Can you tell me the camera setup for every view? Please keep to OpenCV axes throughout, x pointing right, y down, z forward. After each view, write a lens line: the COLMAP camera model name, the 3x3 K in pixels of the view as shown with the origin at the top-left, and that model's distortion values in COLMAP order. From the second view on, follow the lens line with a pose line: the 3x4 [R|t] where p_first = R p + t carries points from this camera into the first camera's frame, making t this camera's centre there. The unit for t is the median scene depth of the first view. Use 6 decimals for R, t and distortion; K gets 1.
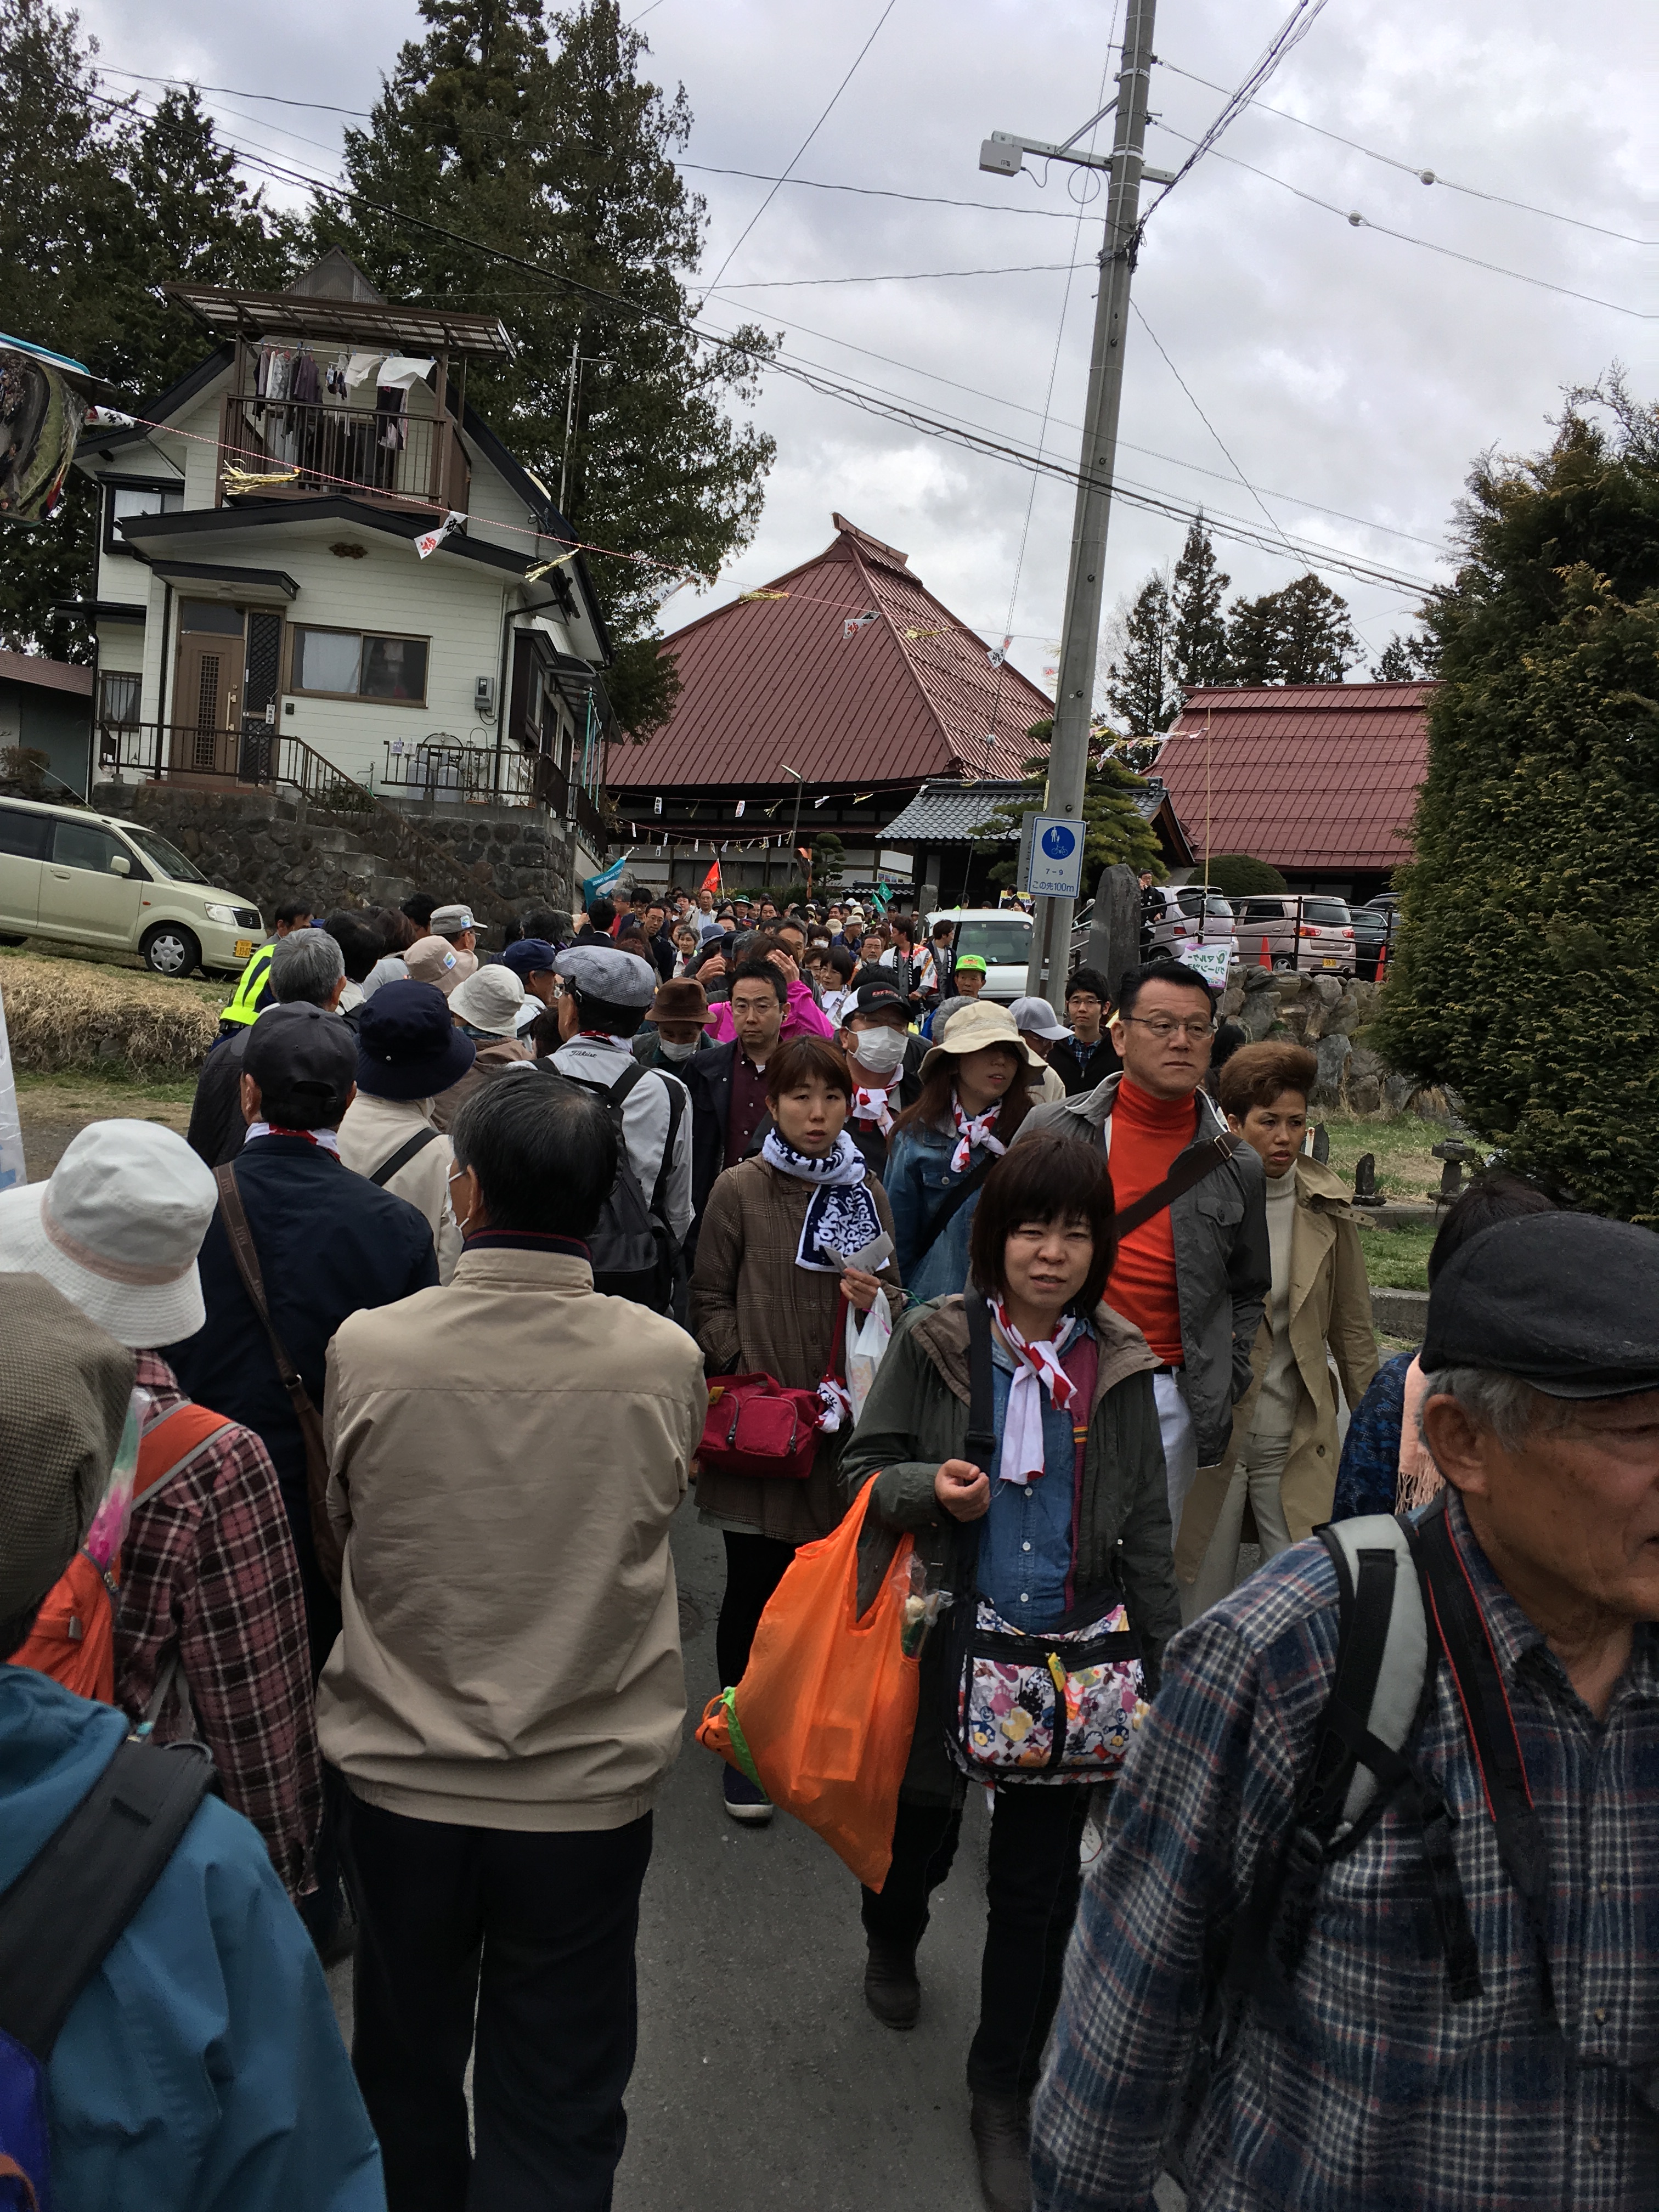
lens RADIAL K [[1939.4, 0, 829.0], [0, 1939.4, 1152.2], [0, 0, 1]] dist [0.080076, -0.110792]
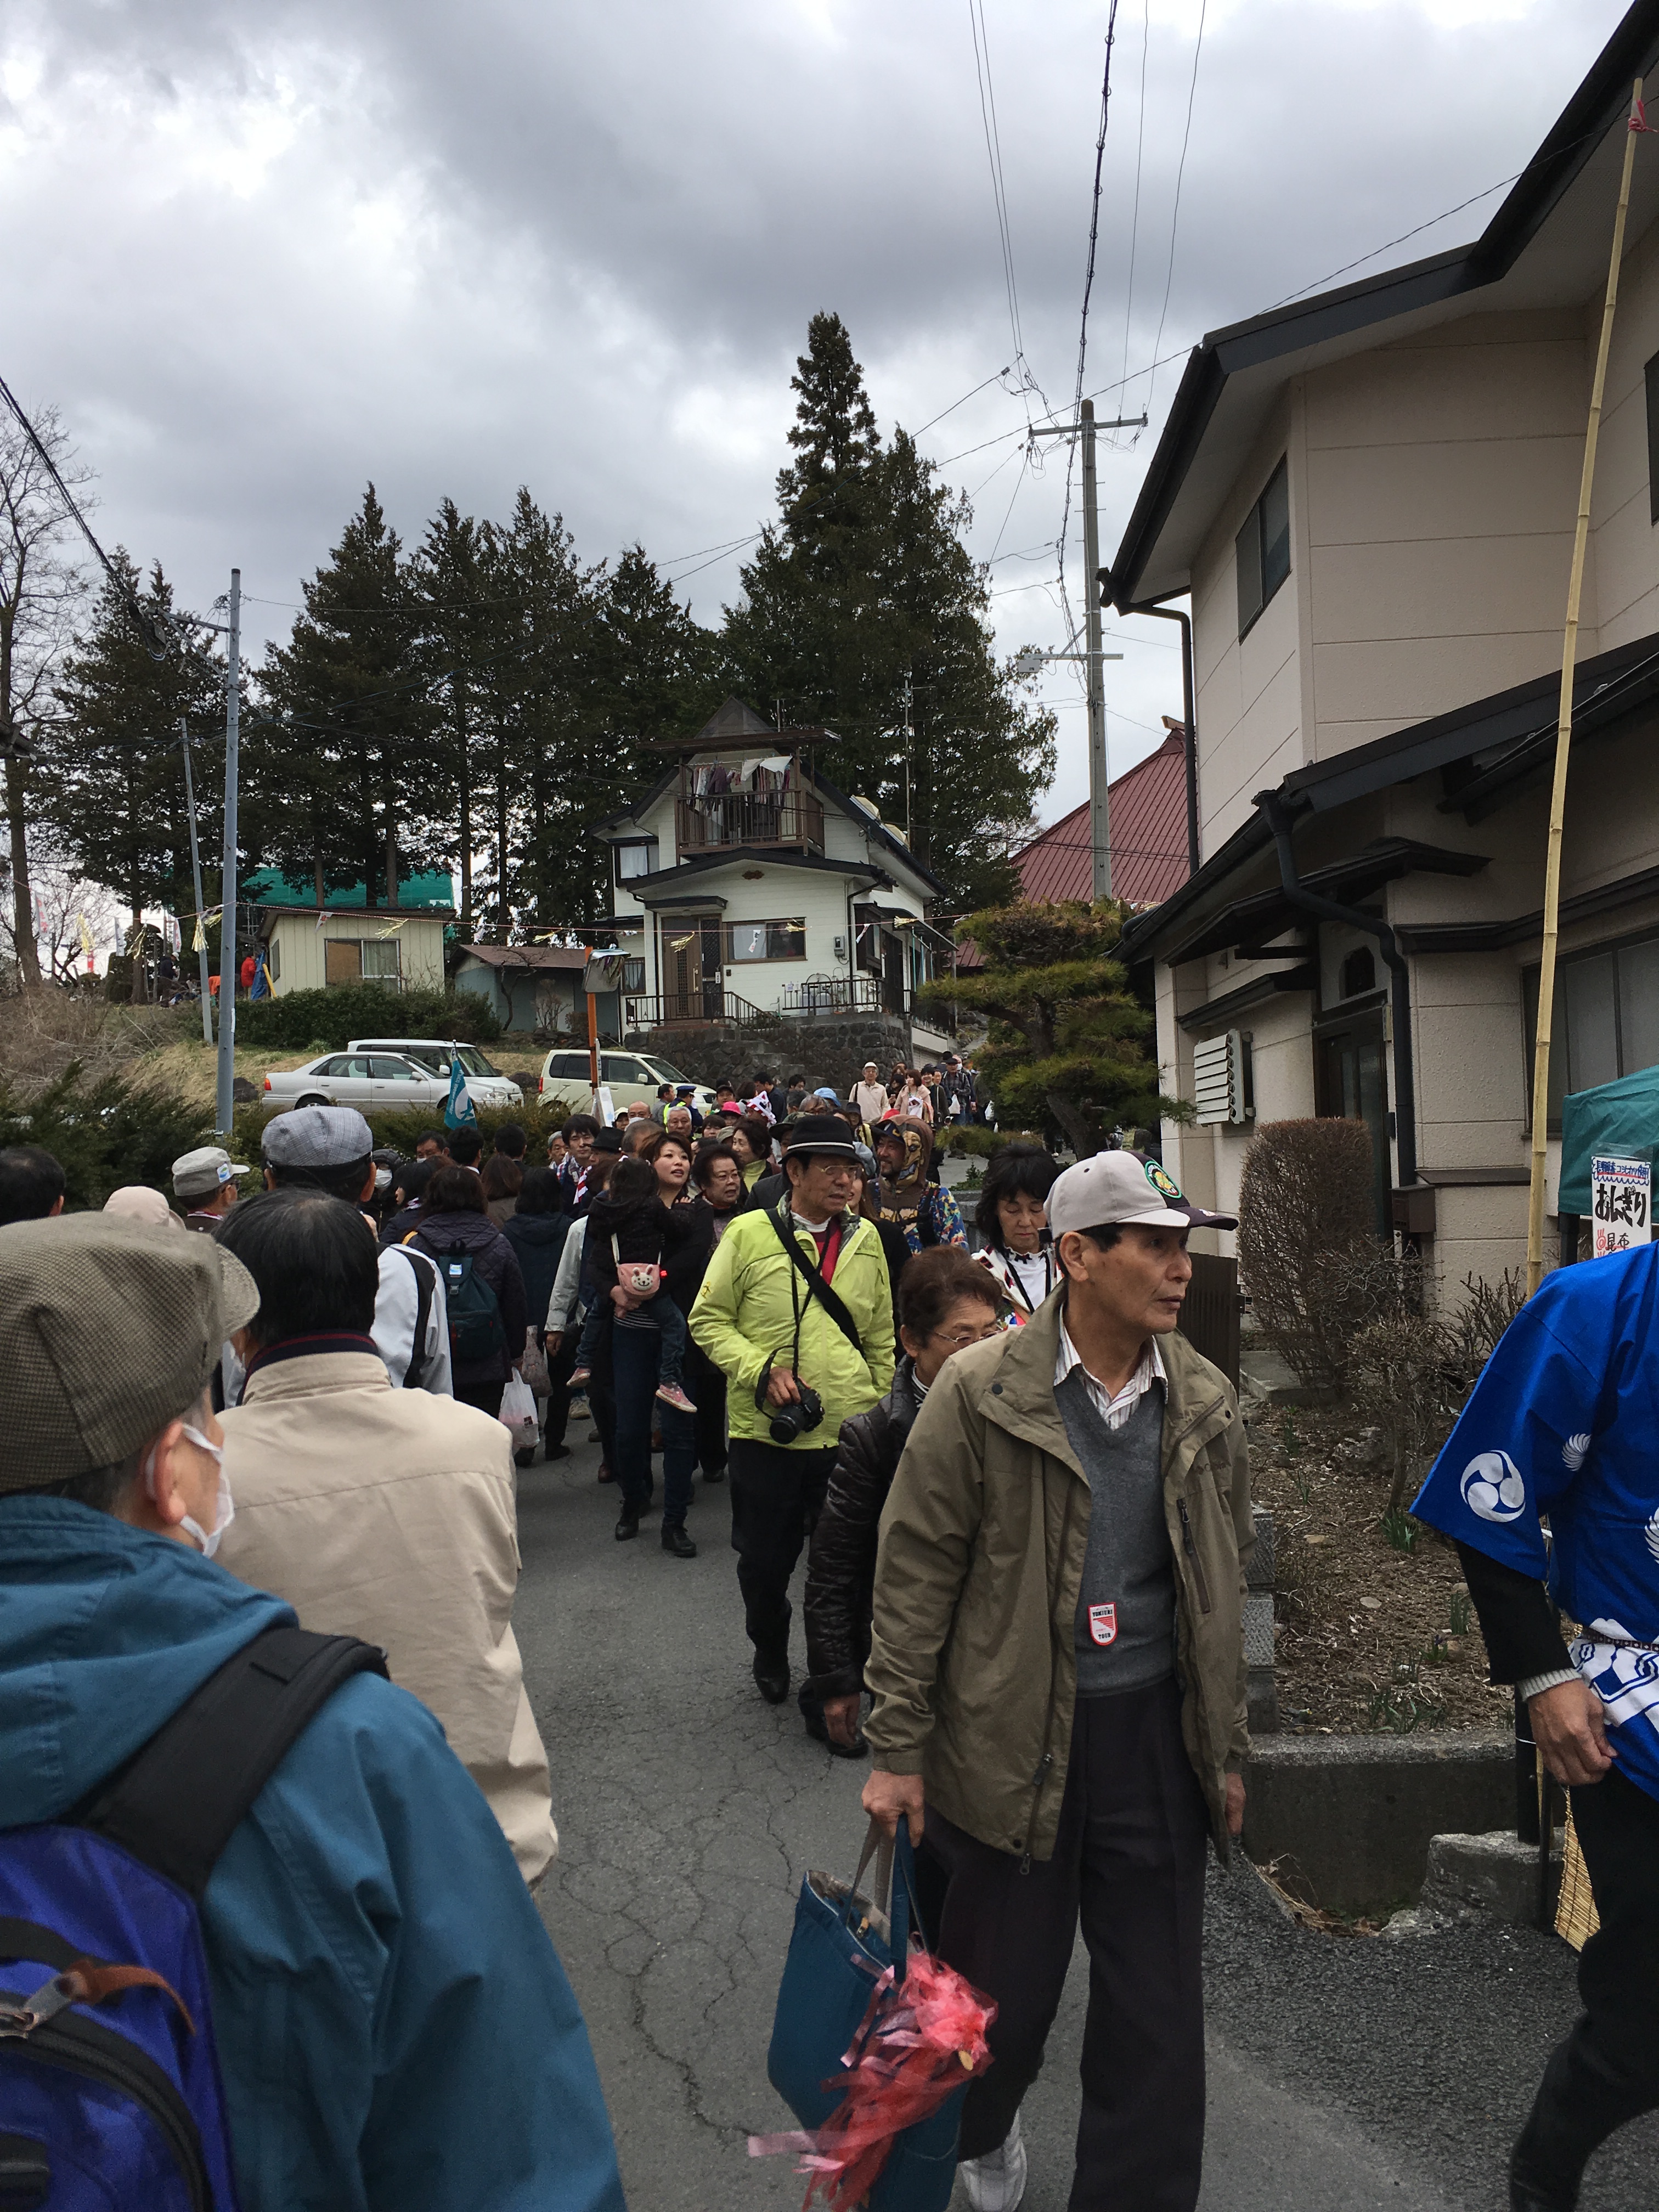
lens RADIAL K [[1939.4, 0, 829.0], [0, 1939.4, 1152.2], [0, 0, 1]] dist [0.080076, -0.110792]
pose [[0.961300, -0.119261, -0.248352, 0.306715], [0.099025, 0.990778, -0.092485, 0.132679], [0.257092, 0.064313, 0.964245, -0.867581]]
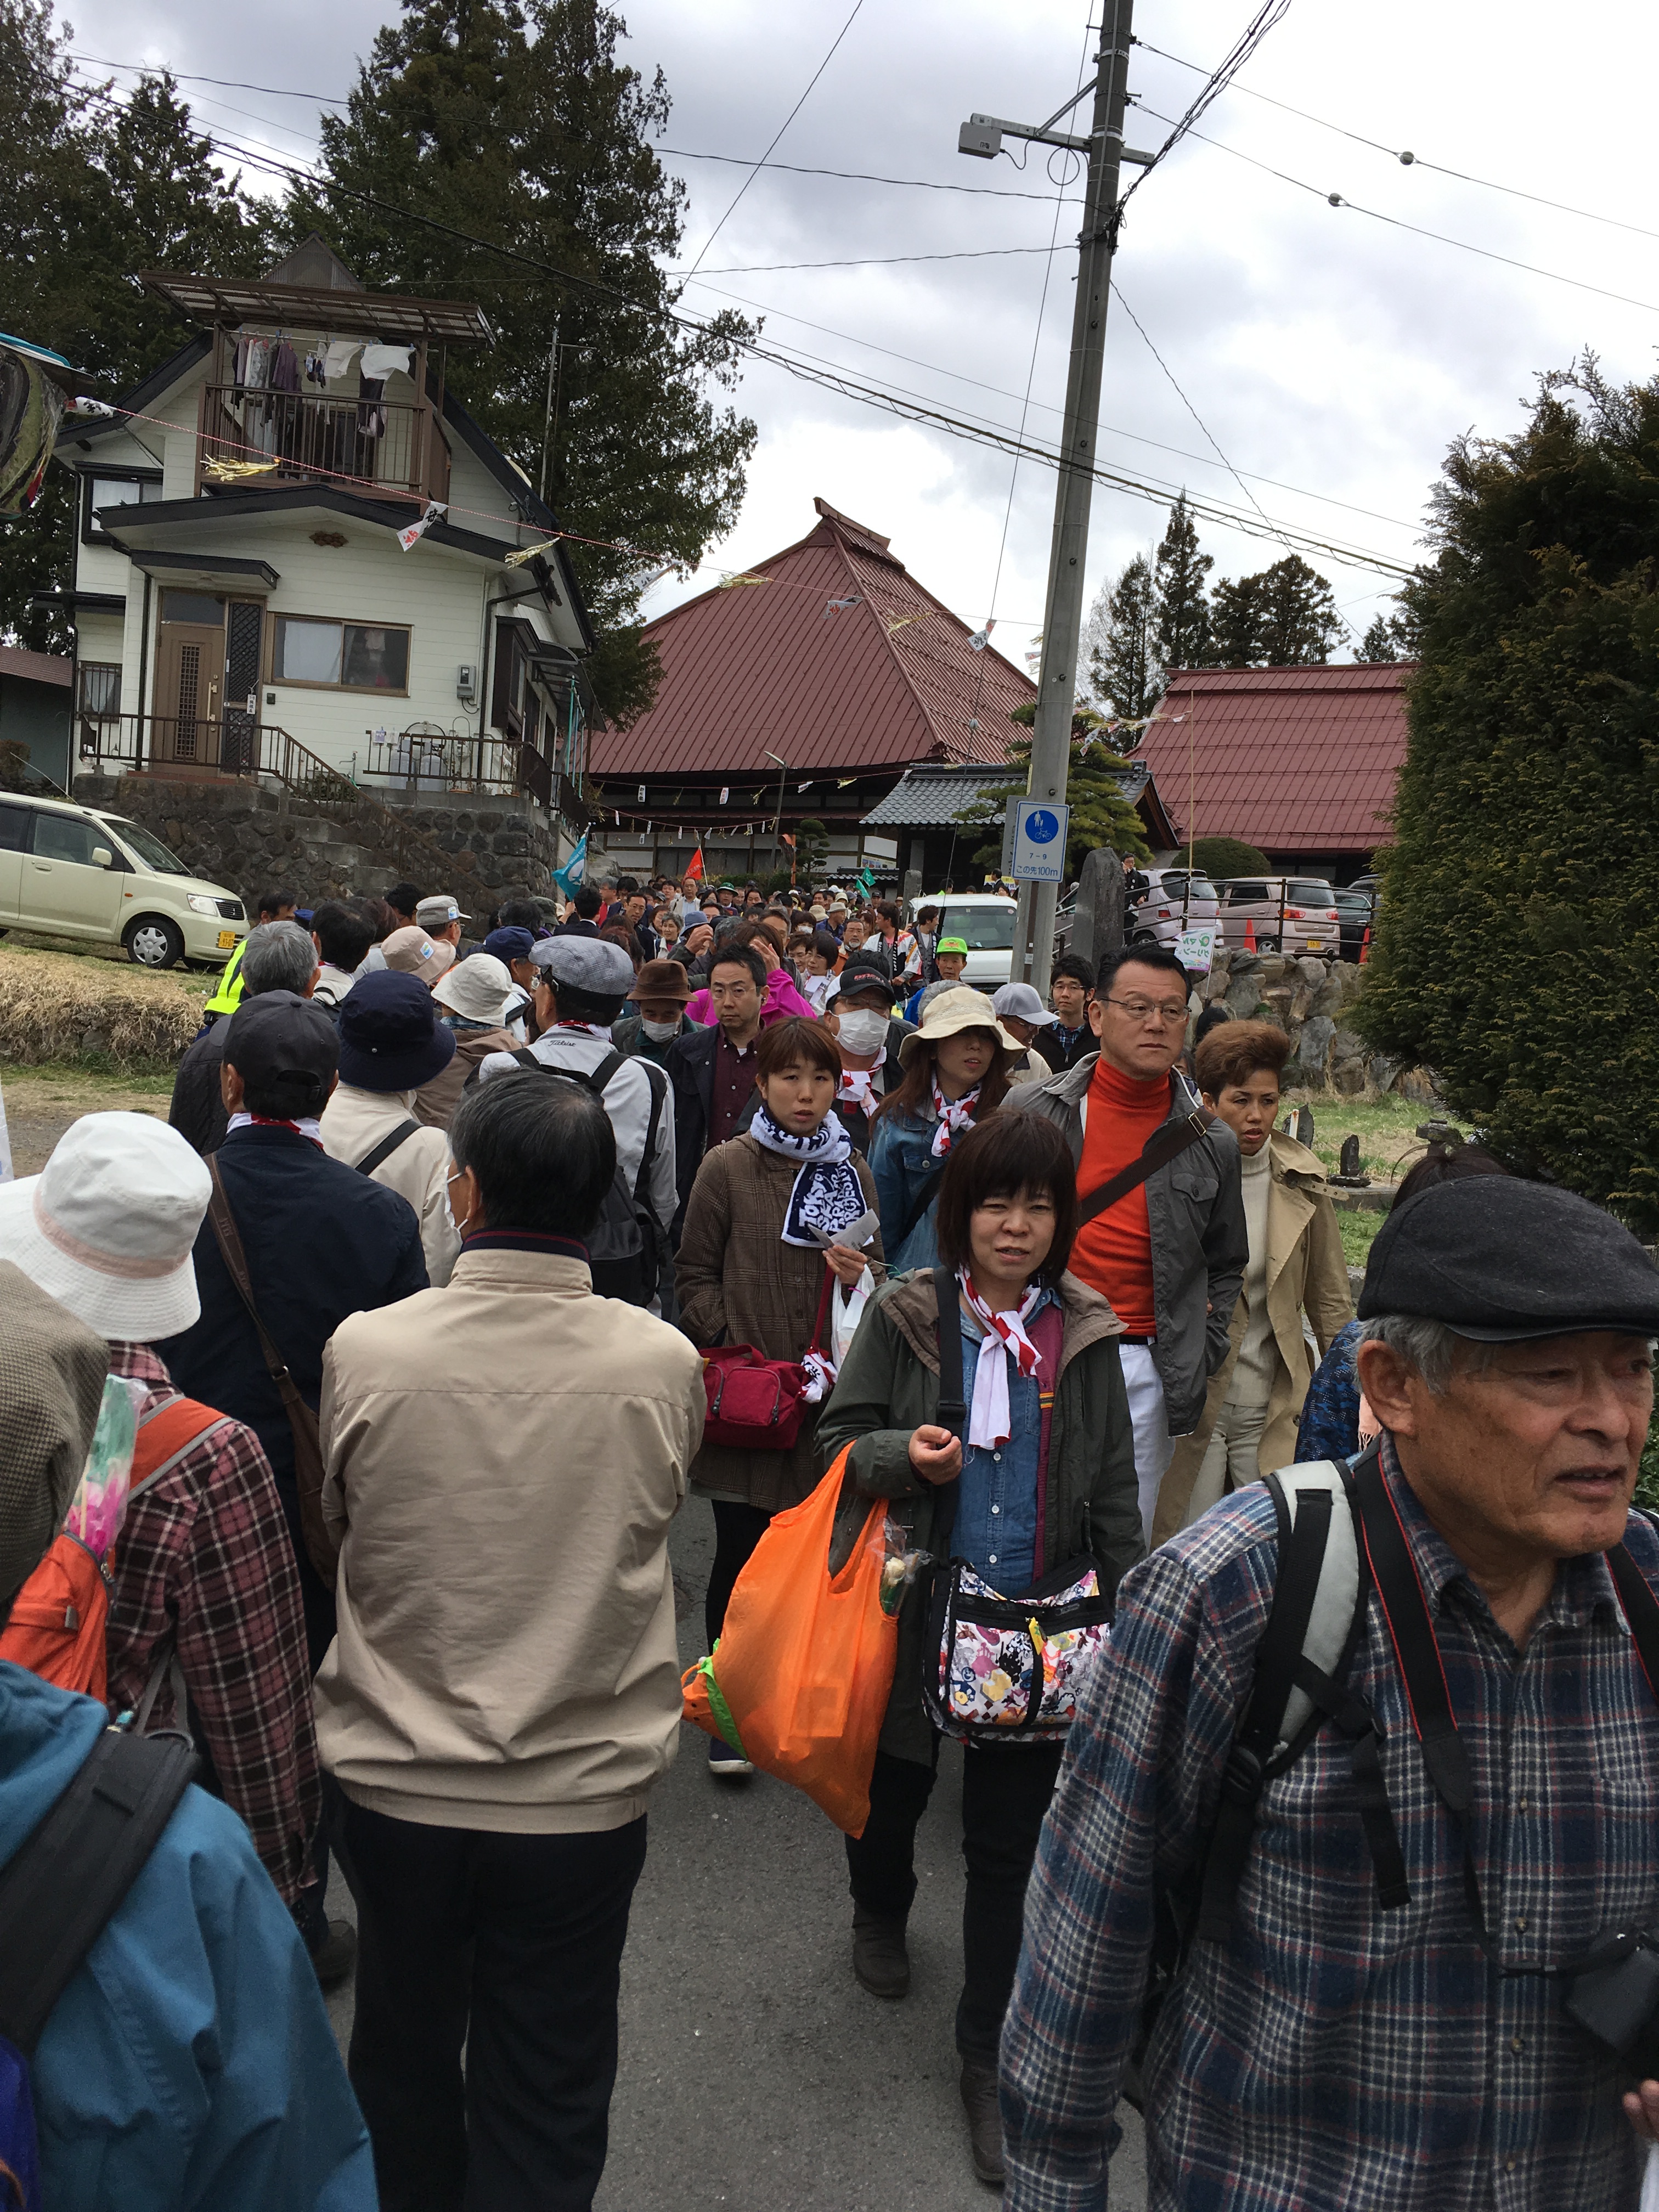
lens RADIAL K [[1963.4, 0, 792.1], [0, 1963.4, 1100.7], [0, 0, 1]] dist [0.136124, -0.190172]
pose [[0.999893, -0.007958, -0.012242, 0.000760], [0.007712, 0.999769, -0.020052, 0.000514], [0.012398, 0.019956, 0.999724, -0.008425]]
